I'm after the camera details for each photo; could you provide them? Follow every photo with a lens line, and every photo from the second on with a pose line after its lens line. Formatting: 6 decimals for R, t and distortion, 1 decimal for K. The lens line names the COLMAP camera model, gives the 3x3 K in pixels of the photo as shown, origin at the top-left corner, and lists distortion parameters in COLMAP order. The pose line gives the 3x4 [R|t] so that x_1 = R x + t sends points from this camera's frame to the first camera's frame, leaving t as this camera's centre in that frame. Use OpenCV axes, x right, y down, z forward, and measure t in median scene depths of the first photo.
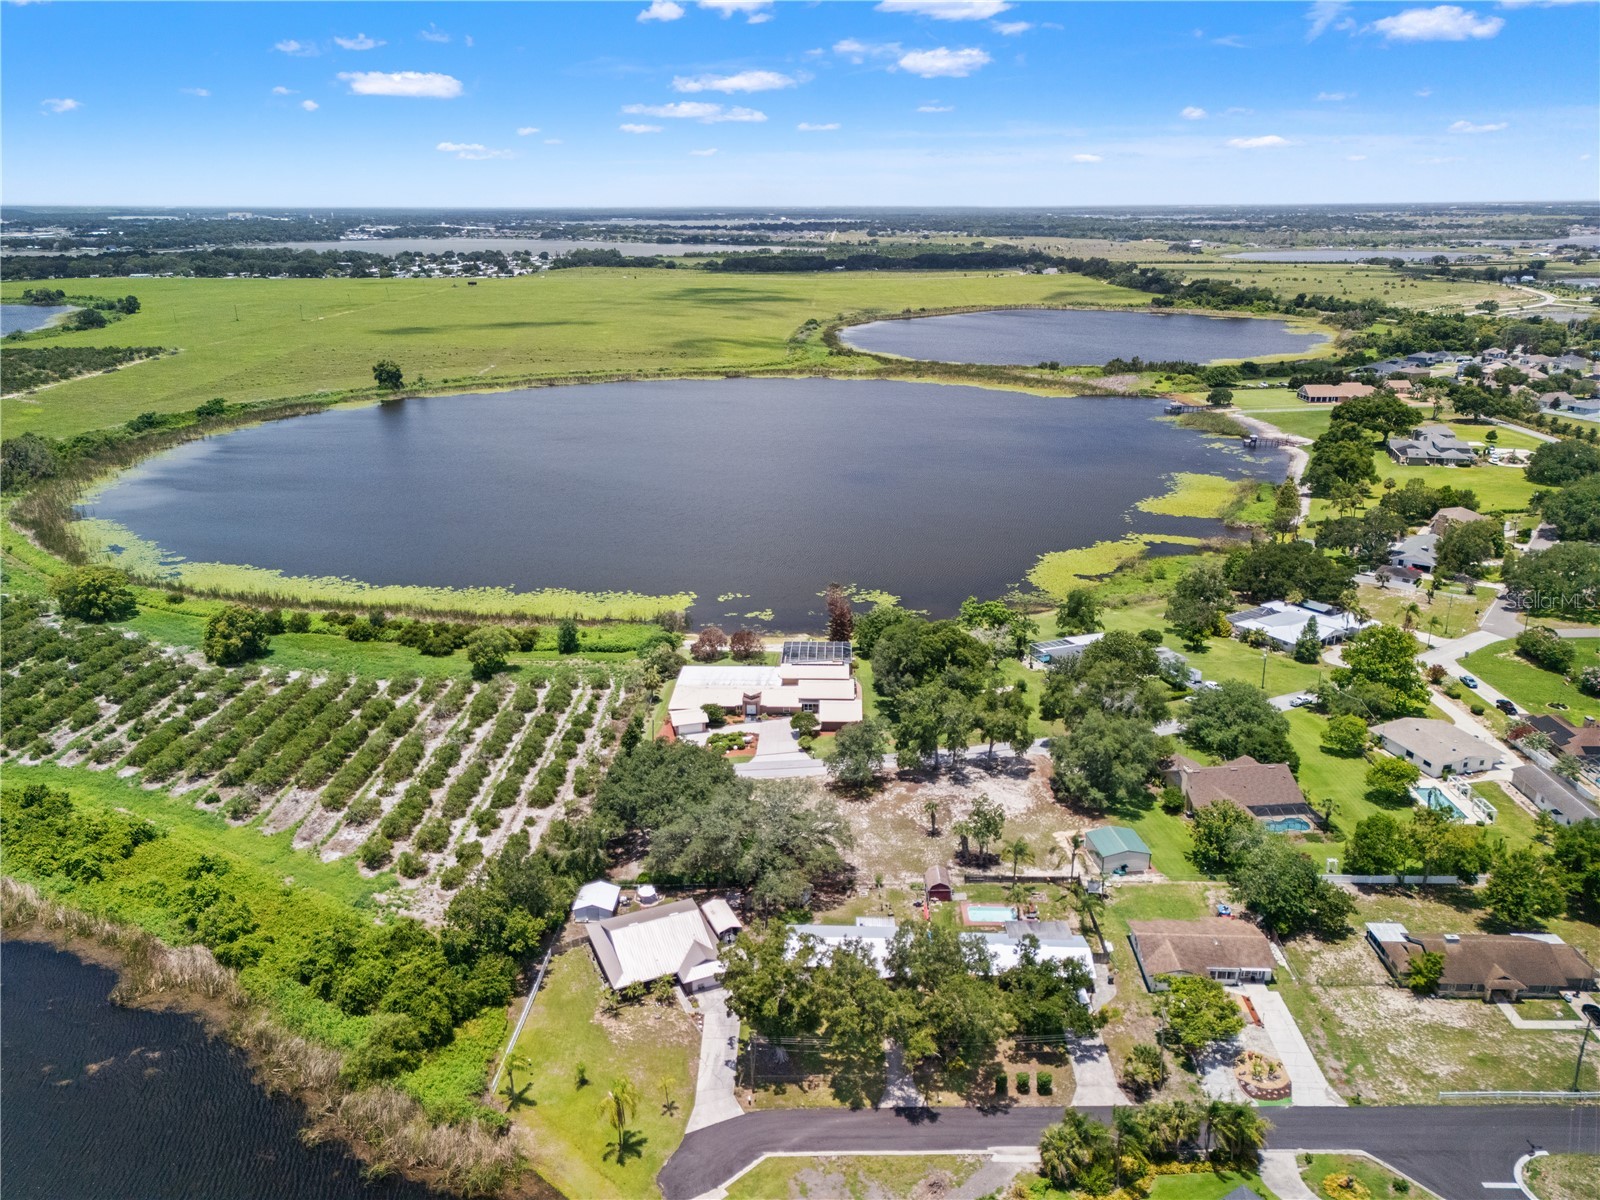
lens RADIAL K [[1160.7, 0, 800.0], [0, 1160.7, 600.0], [0, 0, 1]] dist [0.024726, -0.004448]
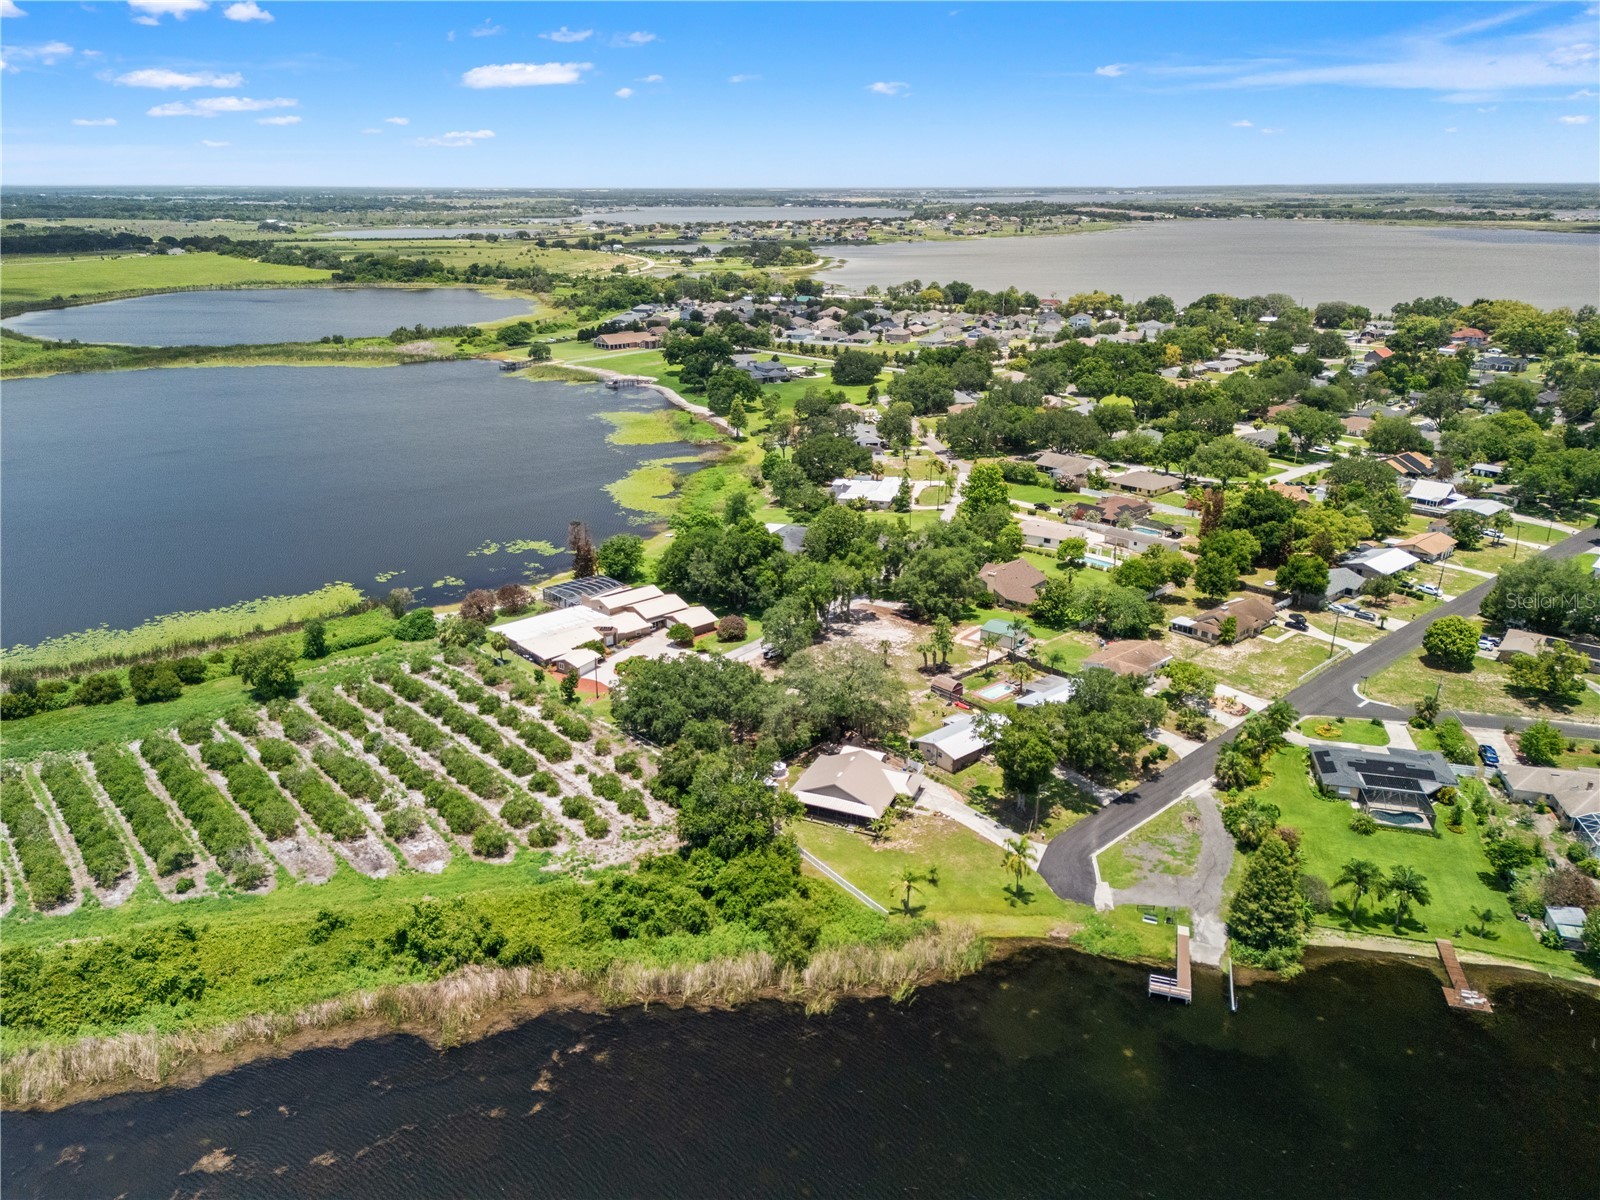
lens RADIAL K [[1176.4, 0, 777.5], [0, 1176.4, 598.9], [0, 0, 1]] dist [0.005763, -0.003083]
pose [[0.726702, -0.219940, 0.650793, -0.568094], [0.213706, 0.972733, 0.090109, -0.003072], [-0.652866, 0.073595, 0.753889, 0.105307]]
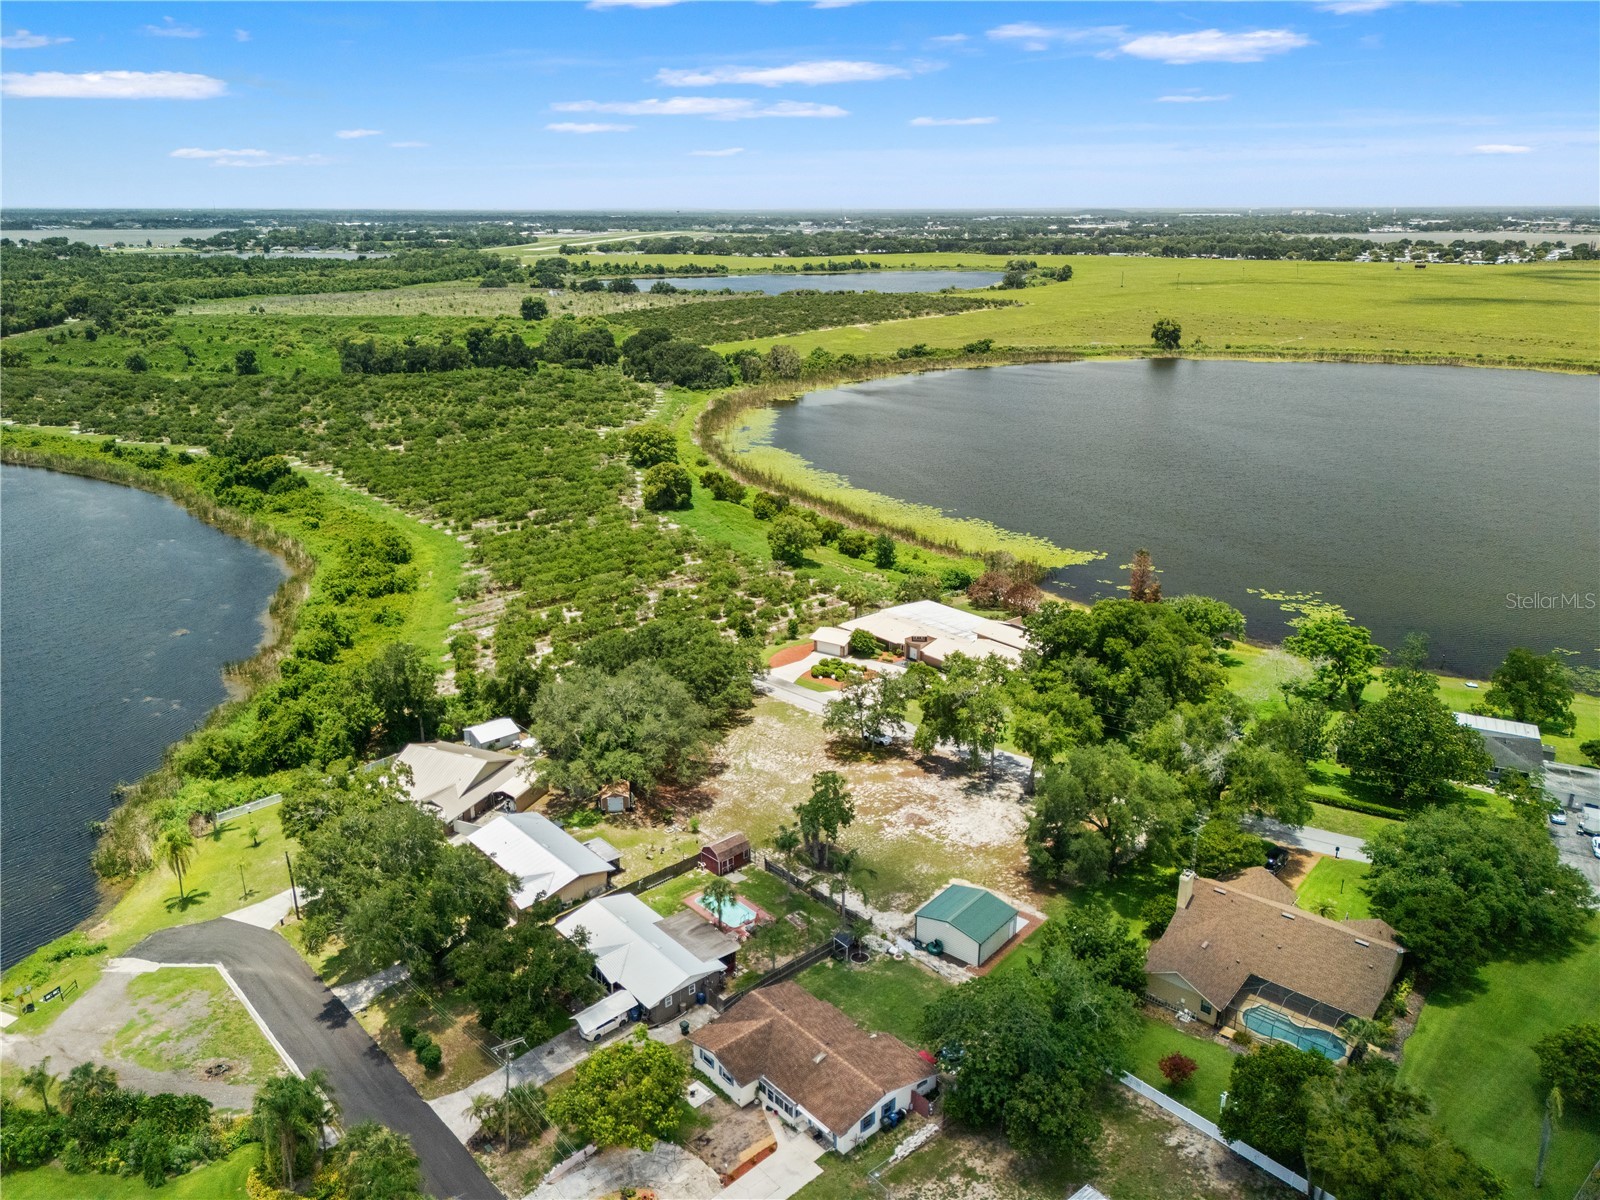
lens RADIAL K [[1176.4, 0, 777.5], [0, 1176.4, 598.9], [0, 0, 1]] dist [0.005763, -0.003083]
pose [[0.663053, 0.232852, -0.711435, 0.455272], [-0.236023, 0.966943, 0.096507, -0.001359], [0.710390, 0.103926, 0.696093, 0.320451]]
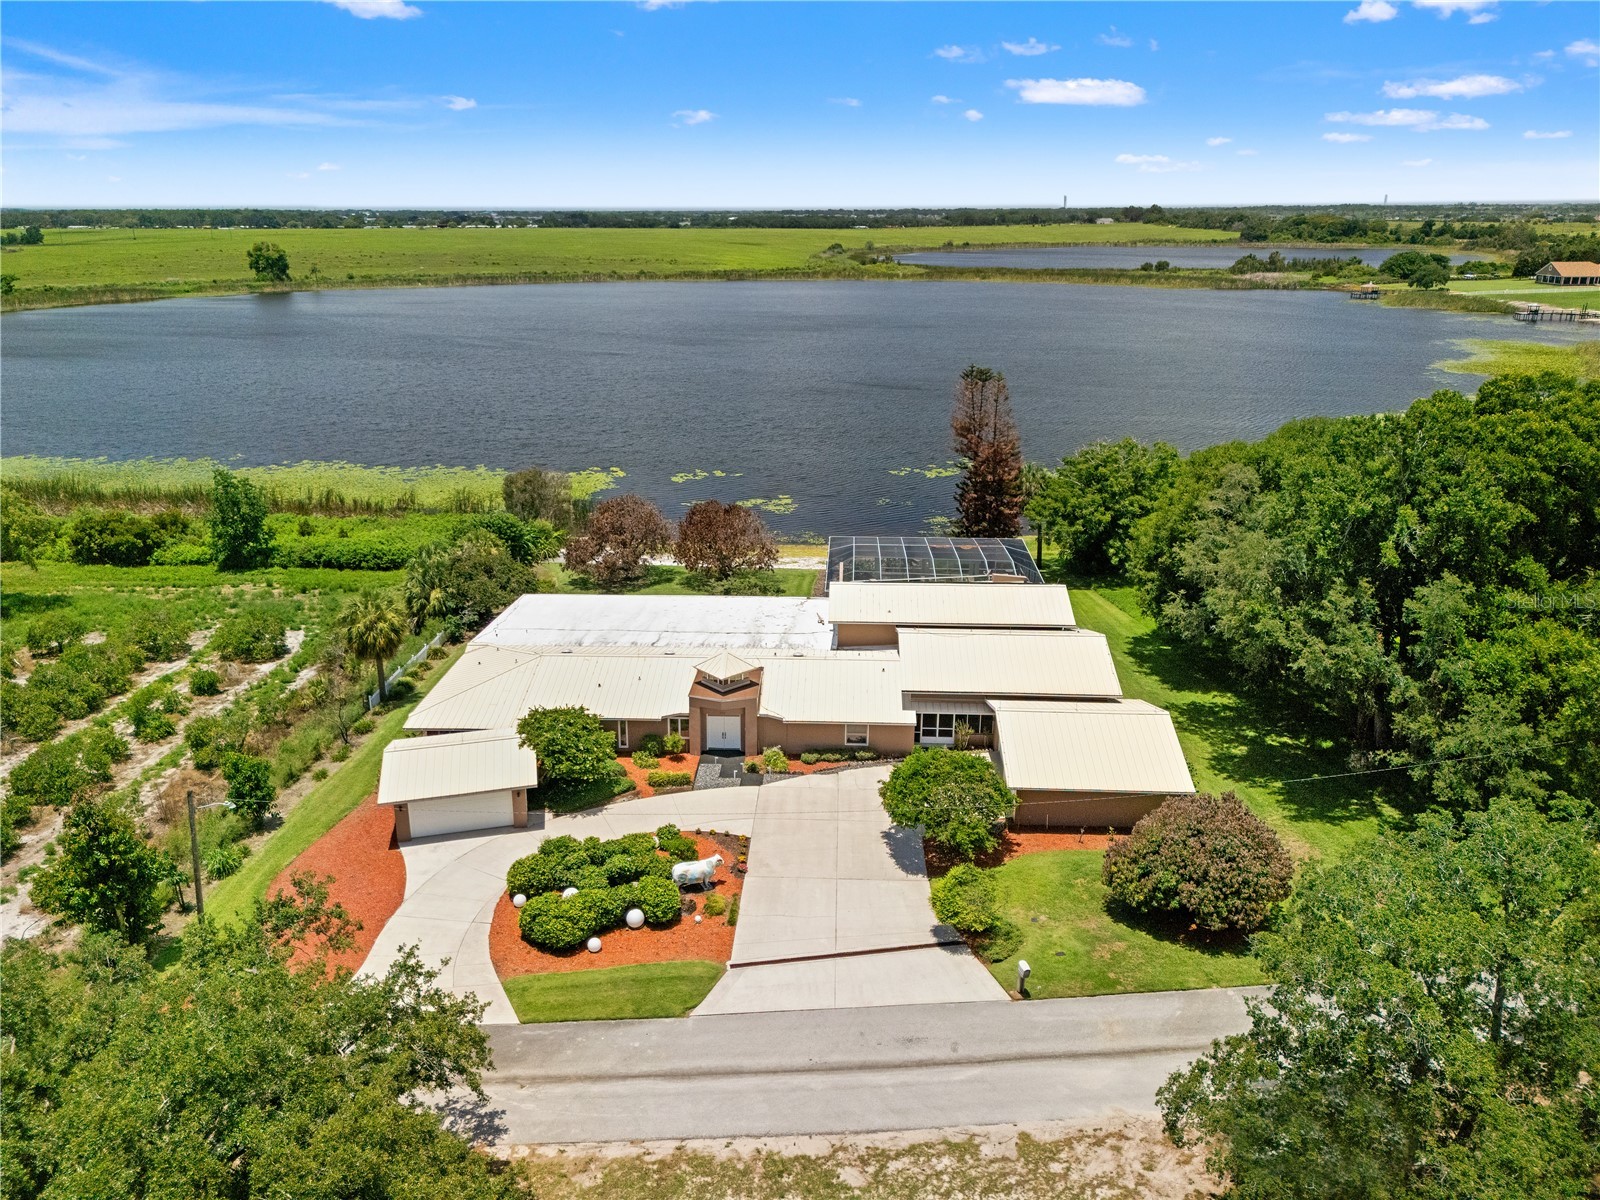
lens RADIAL K [[1160.7, 0, 800.0], [0, 1160.7, 600.0], [0, 0, 1]] dist [0.024726, -0.004448]
pose [[0.999928, 0.007015, -0.009730, -0.020950], [-0.007090, 0.999945, -0.007755, 0.062038], [0.009676, 0.007823, 0.999923, 0.691886]]
